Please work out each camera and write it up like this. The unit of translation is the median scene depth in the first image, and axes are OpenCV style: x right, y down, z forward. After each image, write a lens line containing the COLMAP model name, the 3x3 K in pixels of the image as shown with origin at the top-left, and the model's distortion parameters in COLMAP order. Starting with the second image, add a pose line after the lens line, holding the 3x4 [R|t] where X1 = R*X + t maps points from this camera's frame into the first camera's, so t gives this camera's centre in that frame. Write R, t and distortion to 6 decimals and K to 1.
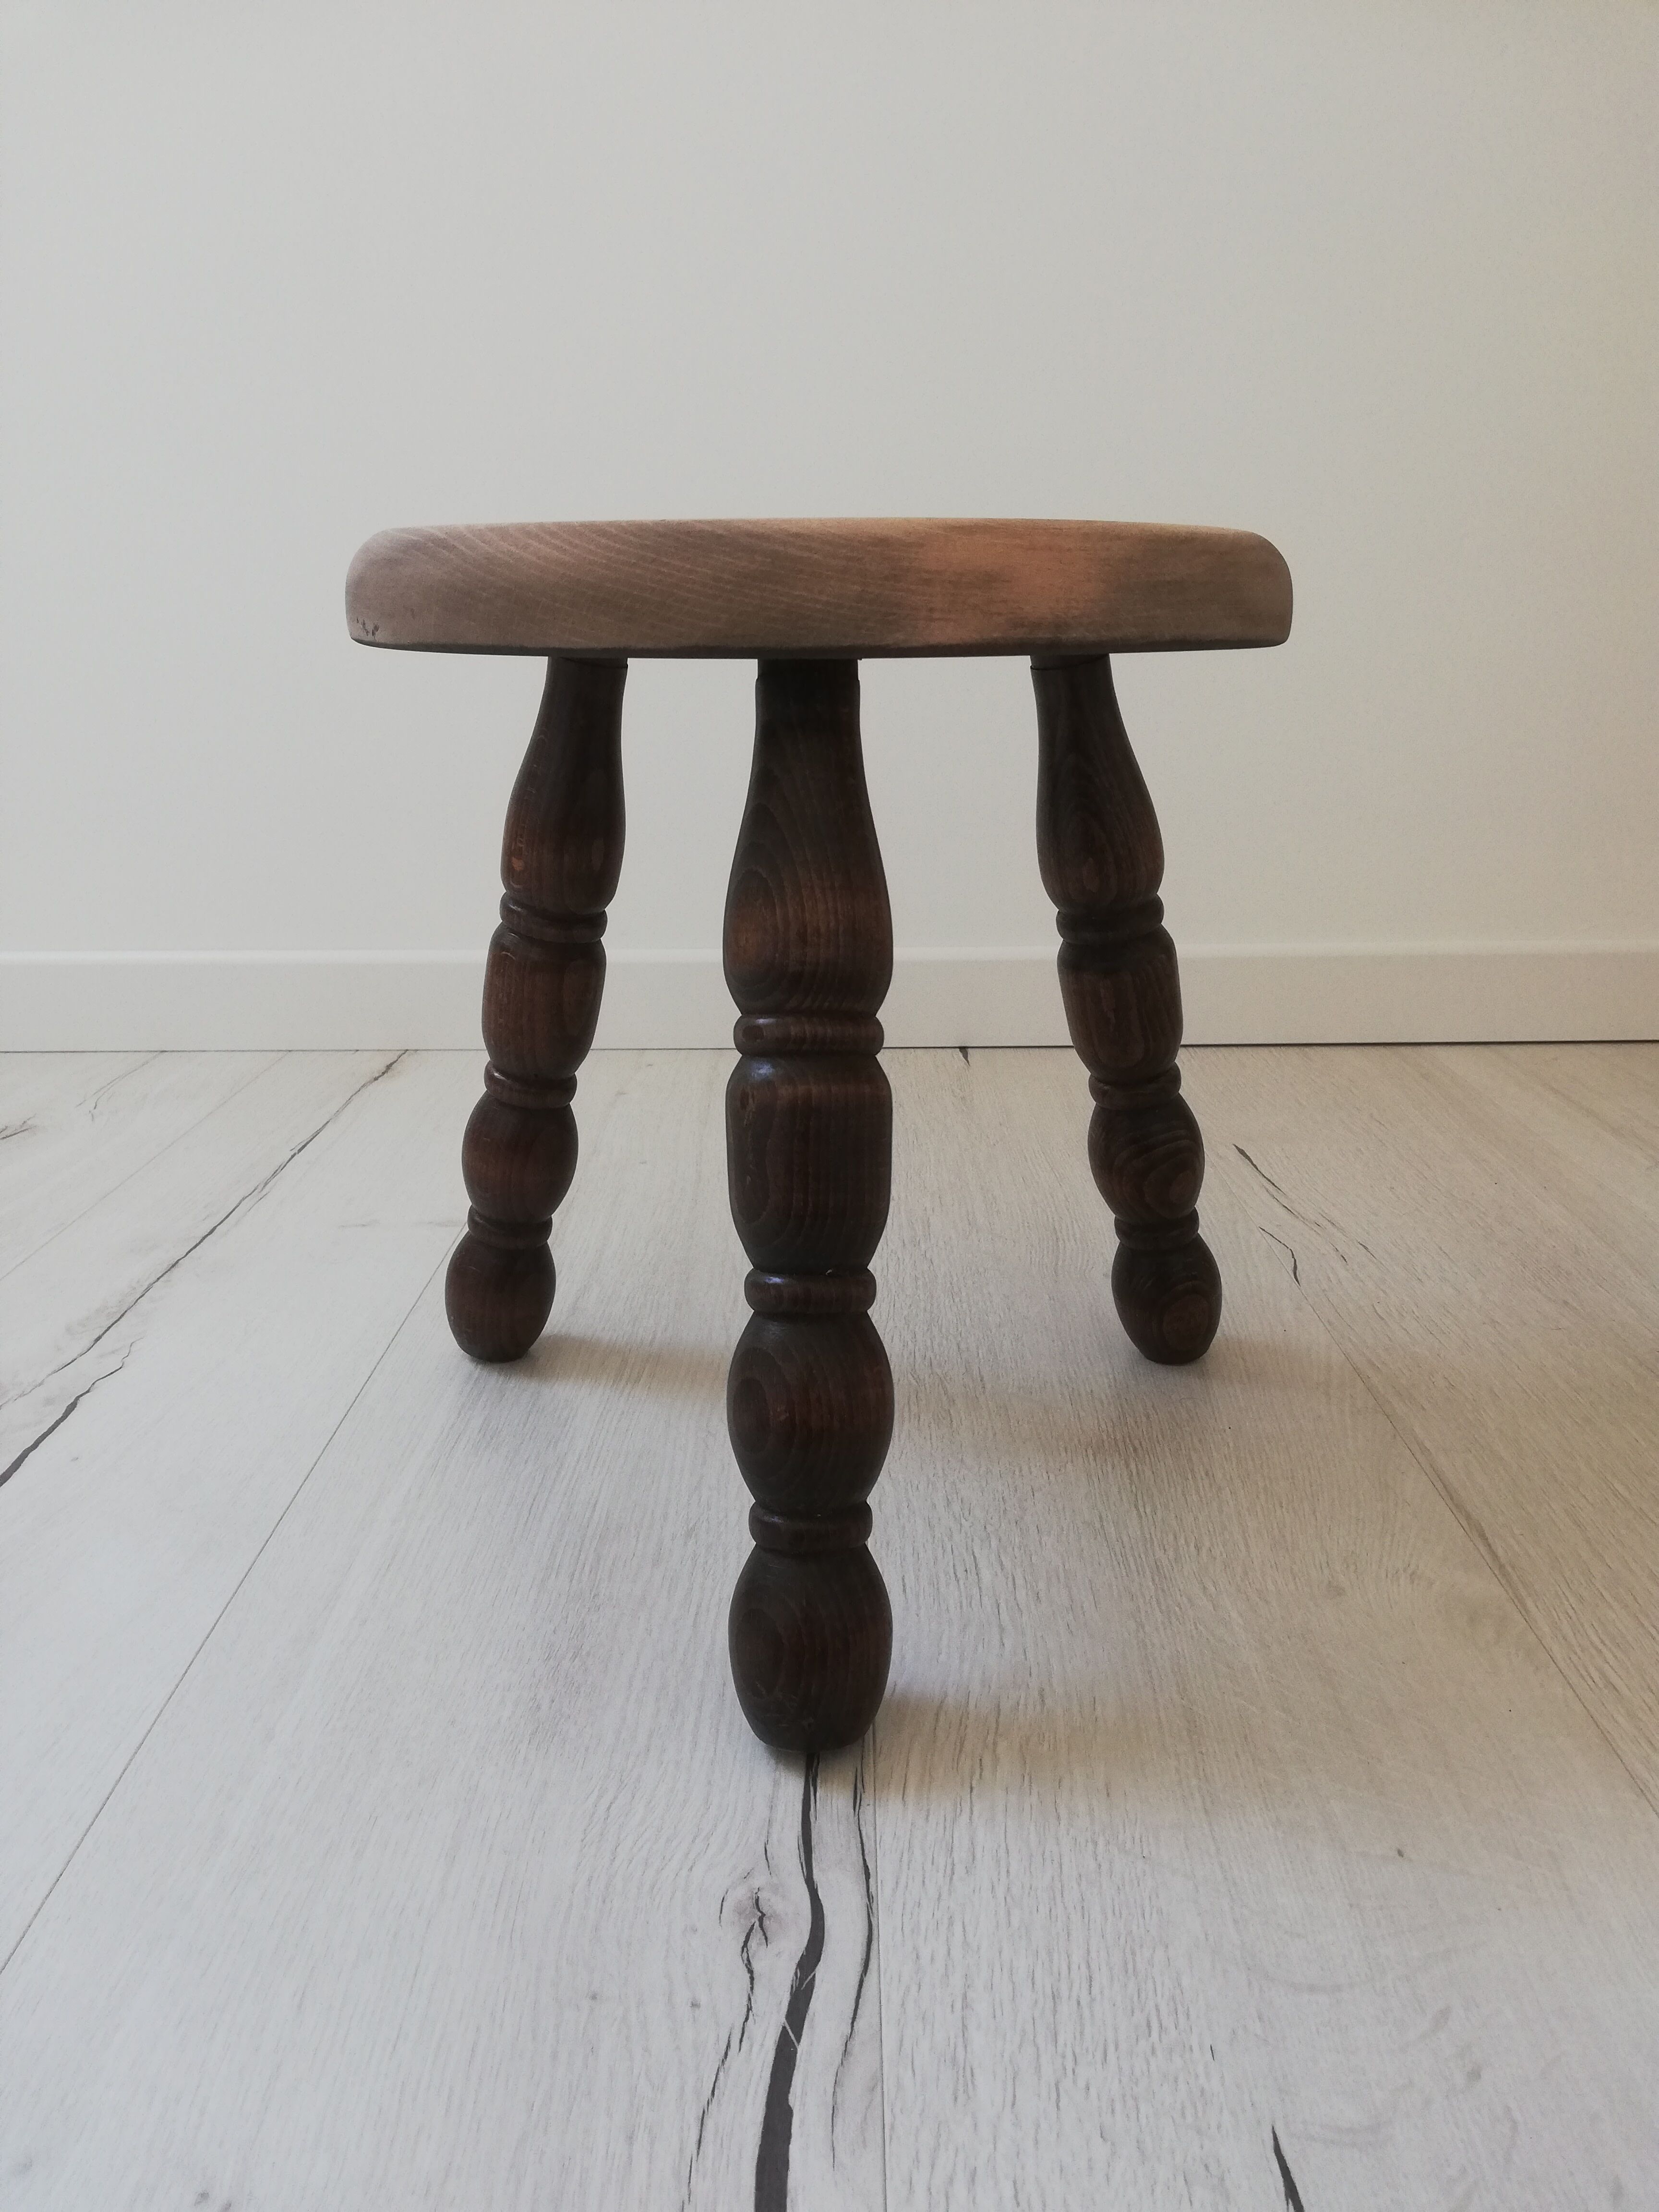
lens RADIAL K [[1670.8, 0, 821.2], [0, 1670.8, 1127.1], [0, 0, 1]] dist [0.030773, -0.062973]
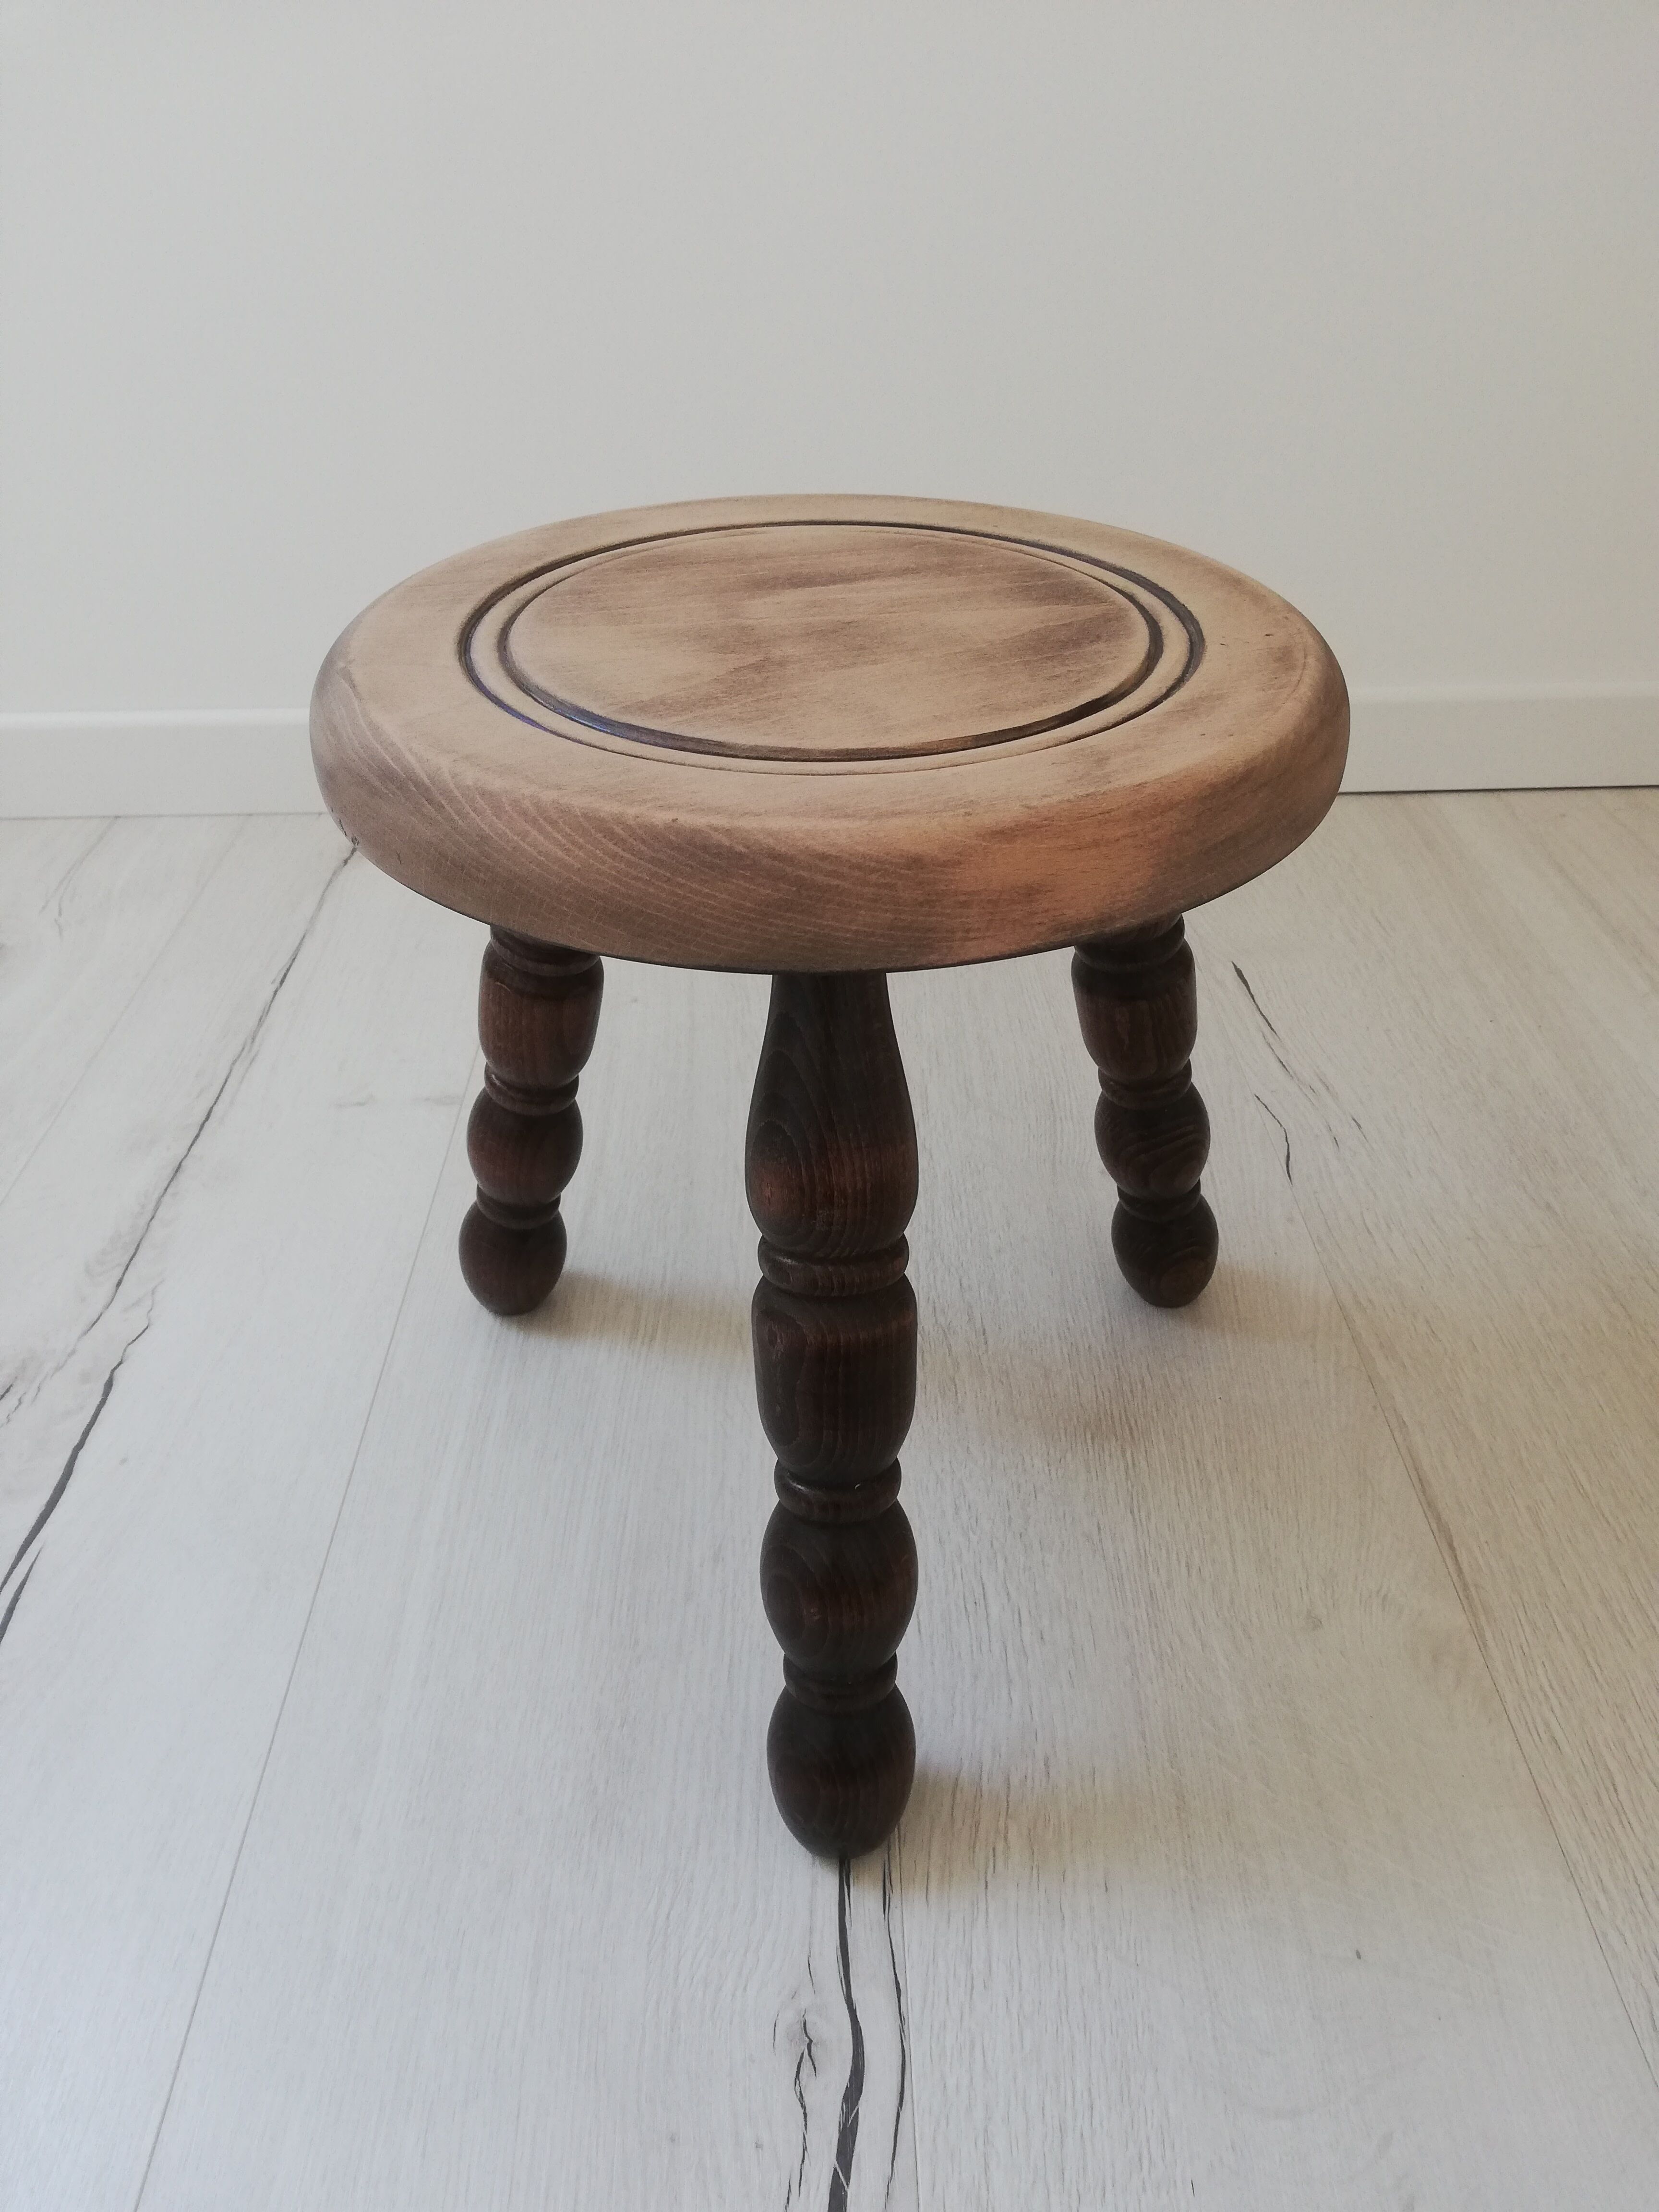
lens RADIAL K [[1670.8, 0, 822.6], [0, 1670.8, 1118.1], [0, 0, 1]] dist [0.030773, -0.062973]
pose [[0.999643, -0.020320, 0.017357, -0.028685], [0.014145, 0.953360, 0.301504, -0.418988], [-0.022674, -0.301150, 0.953307, 0.072083]]
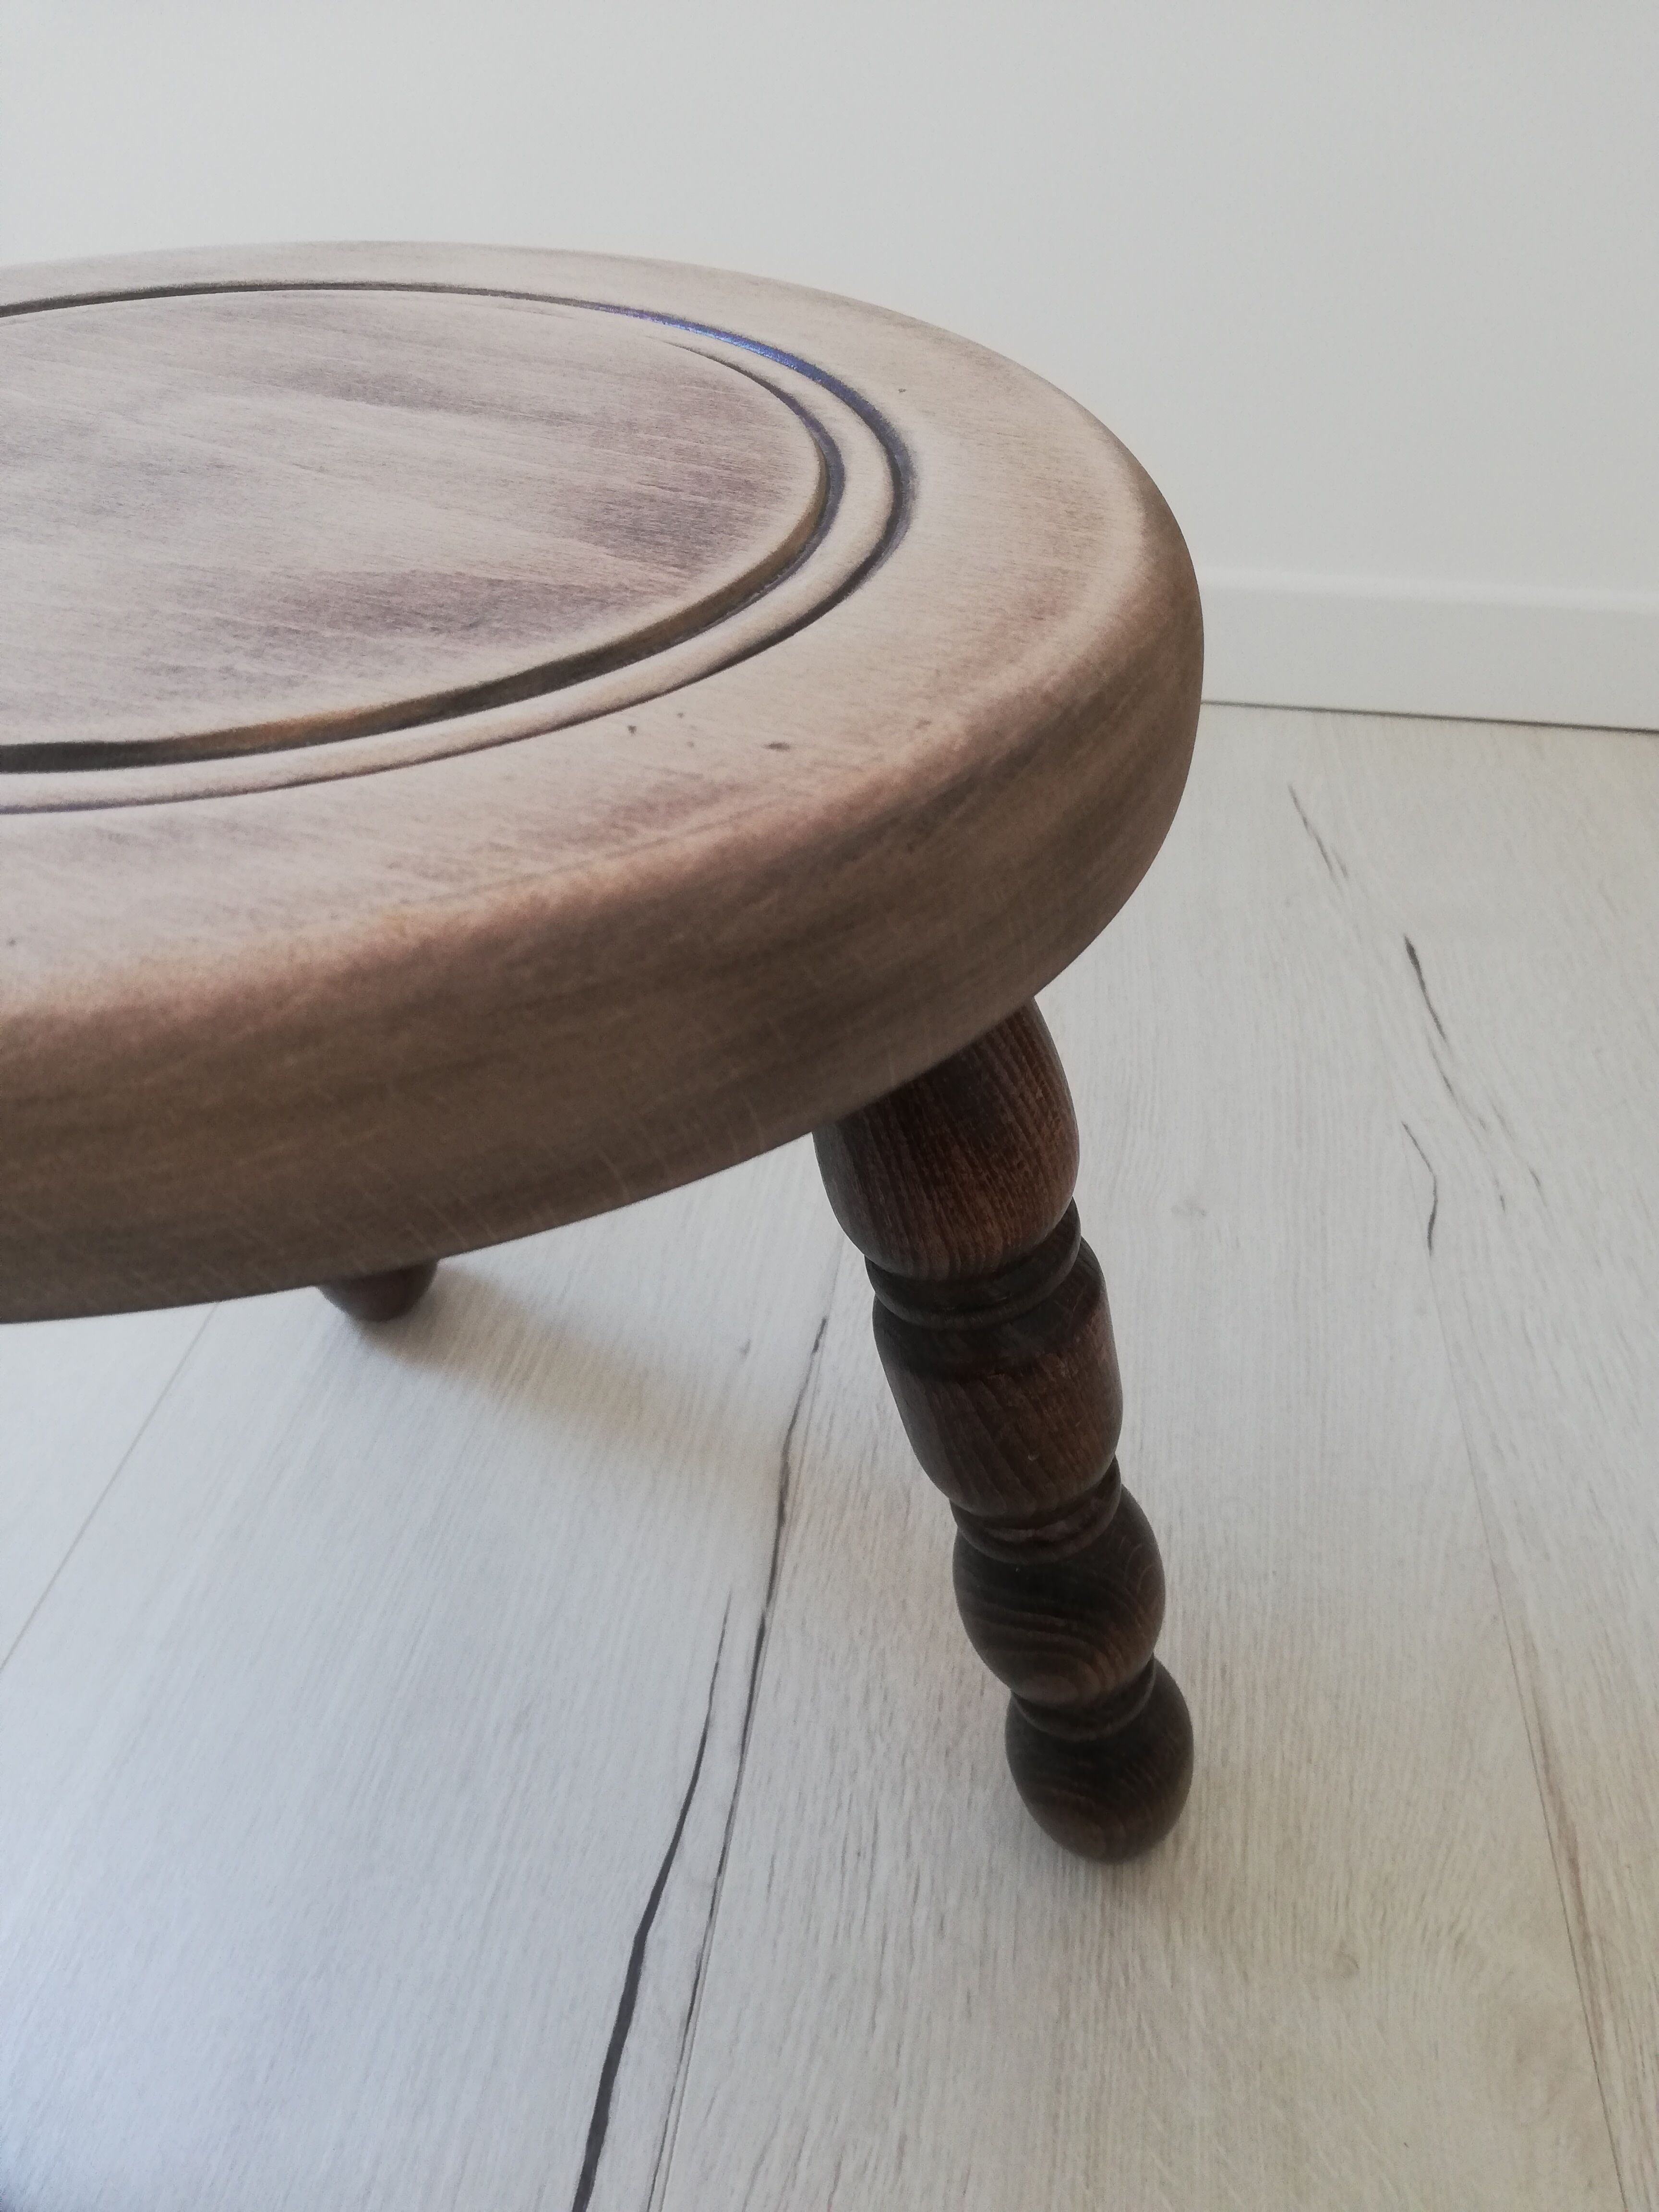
lens RADIAL K [[1670.8, 0, 832.3], [0, 1670.8, 1141.8], [0, 0, 1]] dist [0.030773, -0.062973]
pose [[0.992525, 0.090876, -0.081458, 0.123648], [-0.053251, 0.923064, 0.380943, -0.368875], [0.109809, -0.373757, 0.921003, 0.486169]]
